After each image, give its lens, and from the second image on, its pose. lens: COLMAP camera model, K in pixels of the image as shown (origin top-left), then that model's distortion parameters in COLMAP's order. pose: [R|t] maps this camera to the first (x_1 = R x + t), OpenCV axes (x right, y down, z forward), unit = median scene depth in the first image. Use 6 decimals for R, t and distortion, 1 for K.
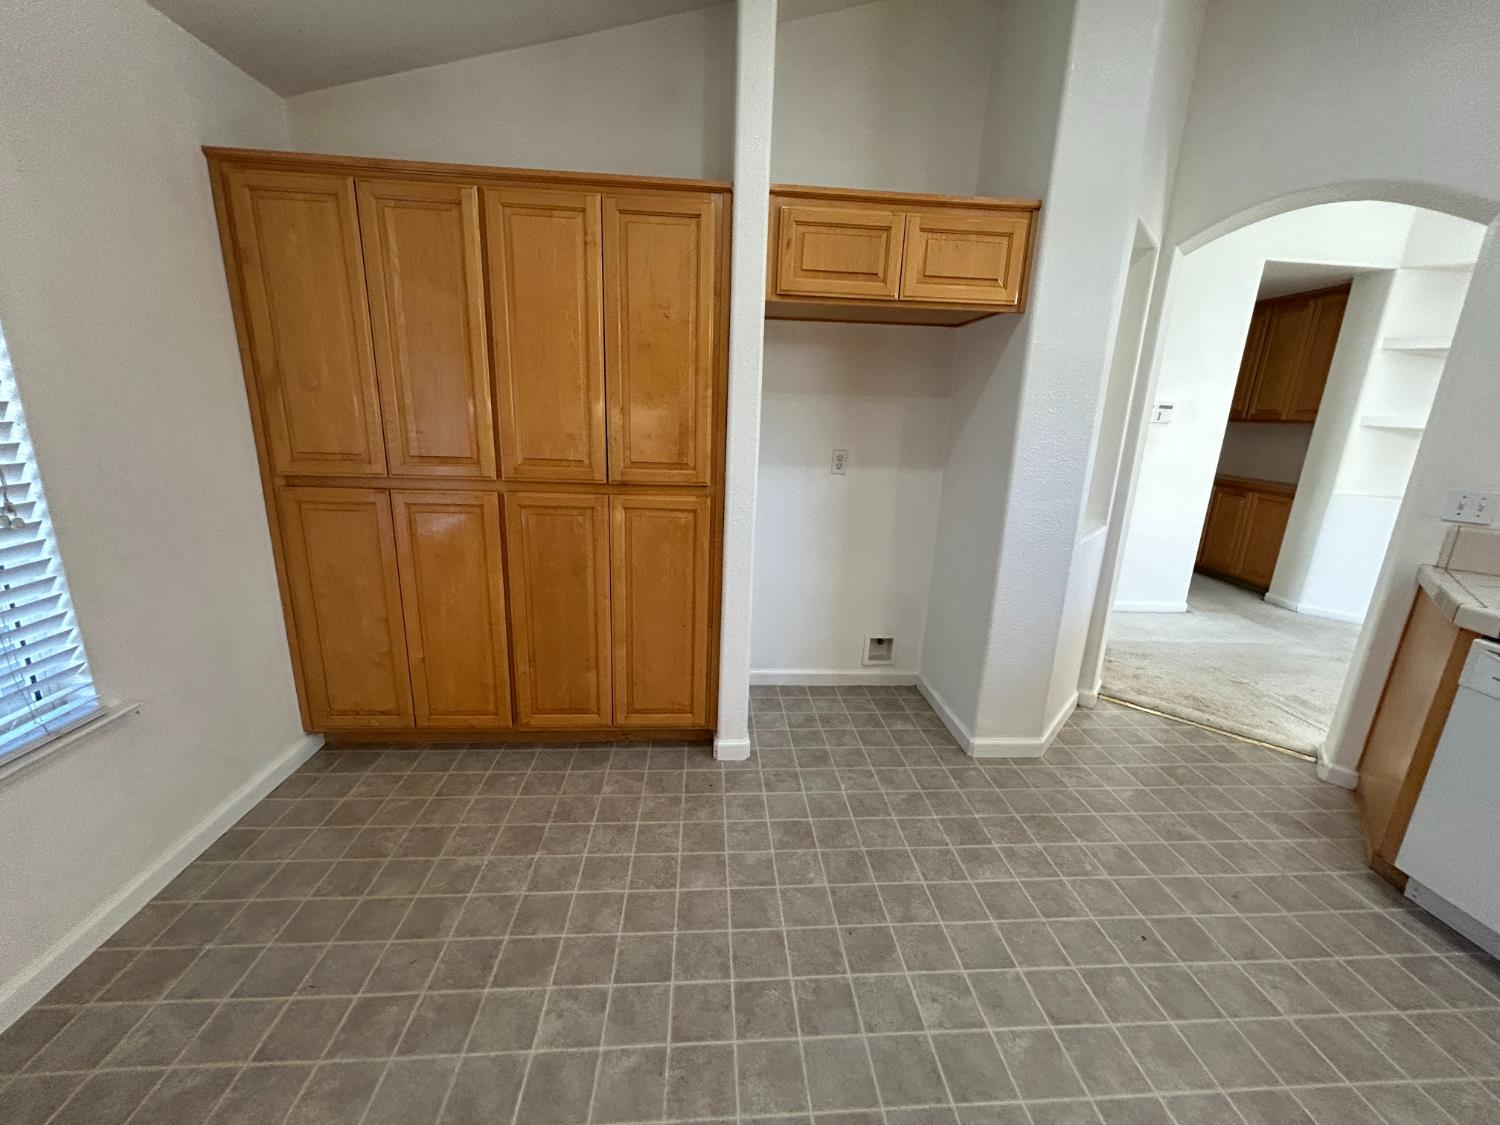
lens RADIAL K [[606.1, 0, 750.0], [0, 606.1, 562.5], [0, 0, 1]] dist [0.001263, 0.000868]
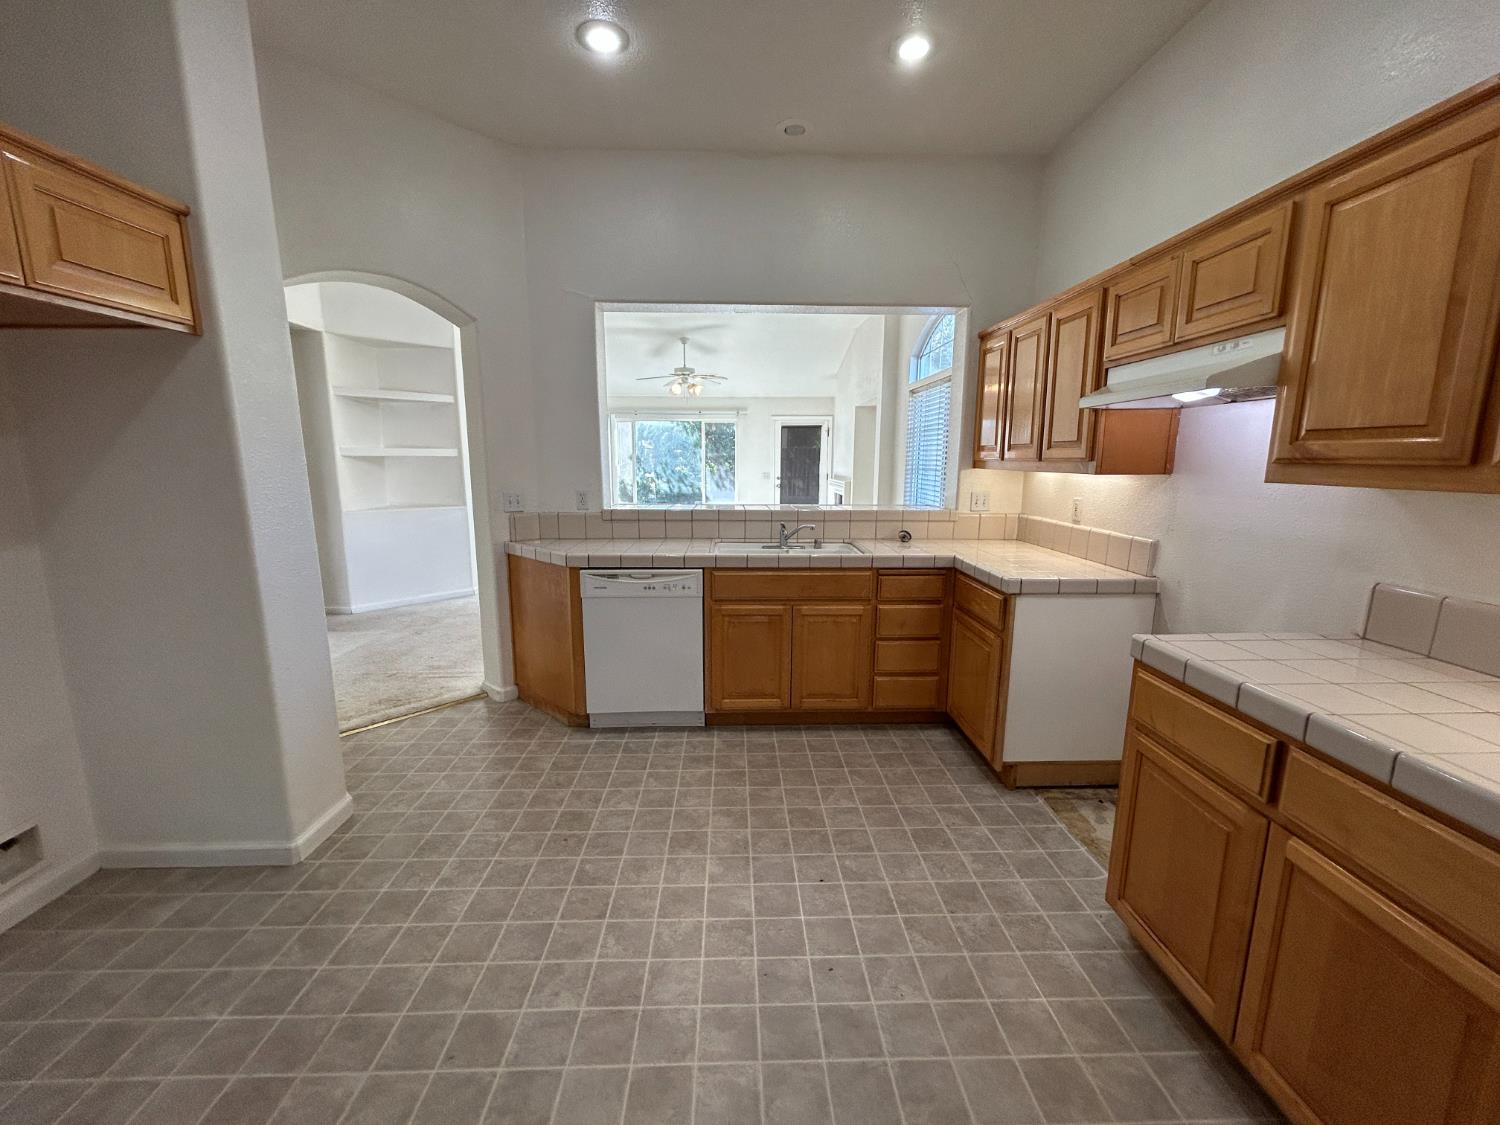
lens RADIAL K [[609.4, 0, 747.4], [0, 609.4, 558.6], [0, 0, 1]] dist [0.012740, 0.000028]
pose [[0.042080, -0.199556, 0.978982, -0.429953], [0.253156, 0.950004, 0.182768, -0.090066], [-0.966510, 0.240145, 0.090495, 0.284859]]
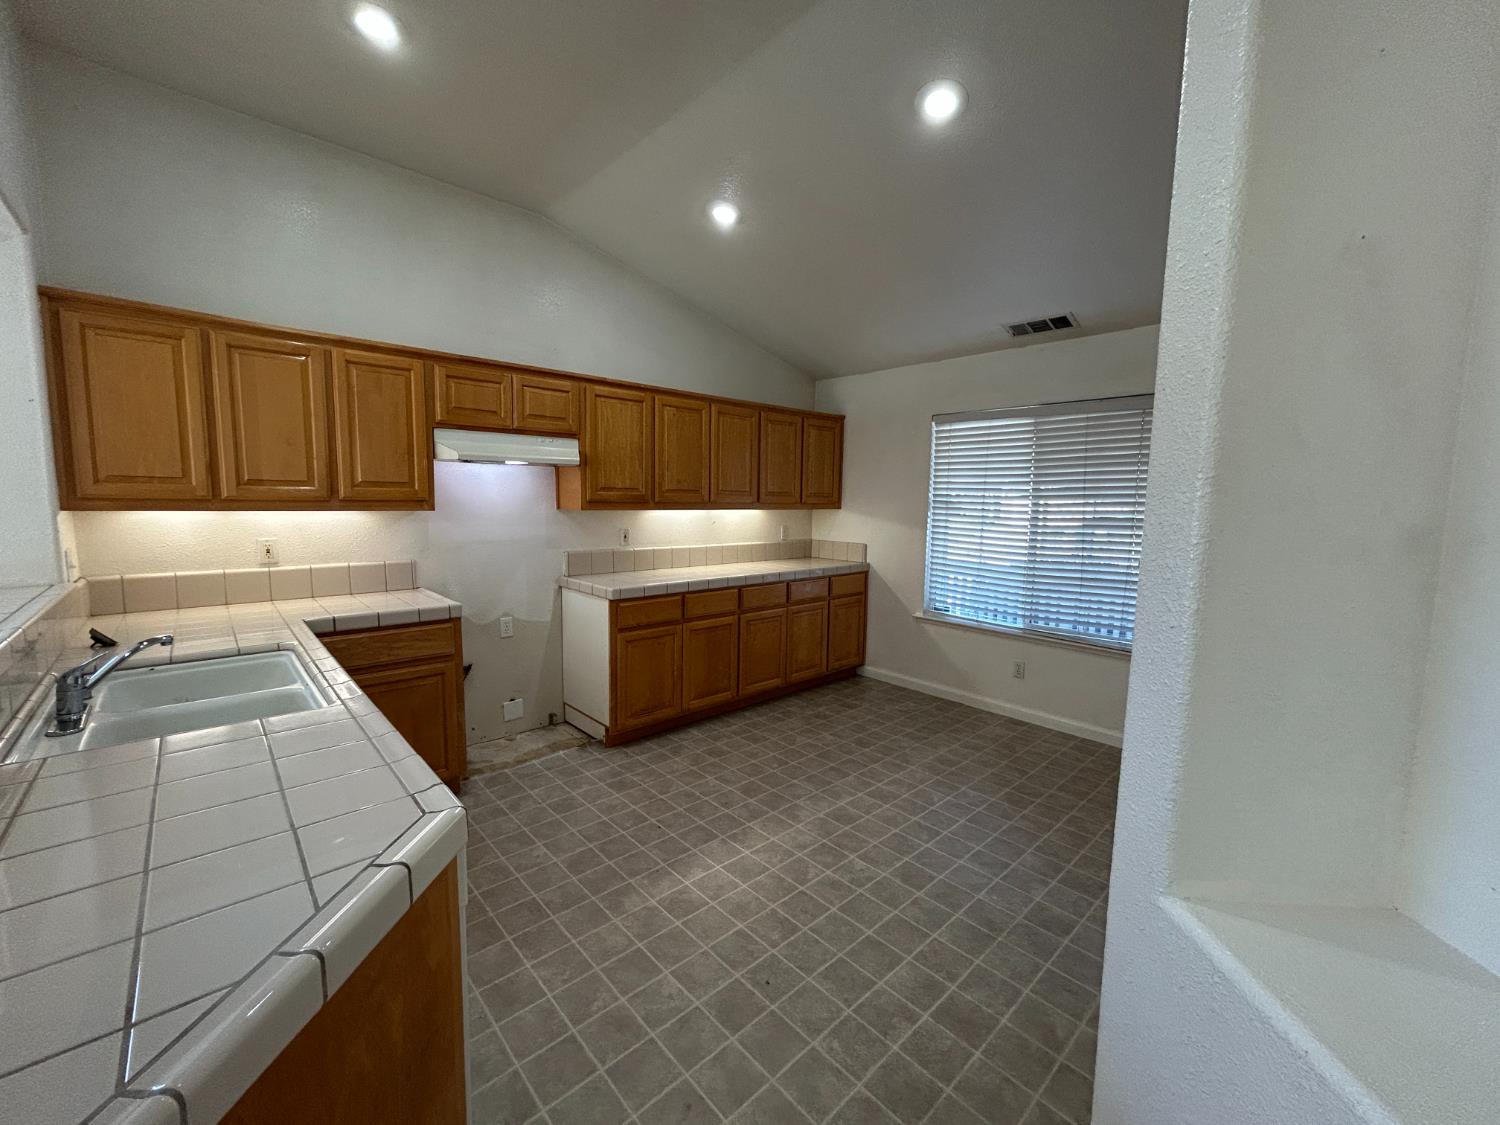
lens RADIAL K [[606.1, 0, 750.0], [0, 606.1, 562.5], [0, 0, 1]] dist [0.001263, 0.000868]
pose [[-0.779308, 0.019108, -0.626350, 1.090486], [-0.202493, 0.938233, 0.280564, -0.297367], [0.593023, 0.345477, -0.727303, 1.234067]]
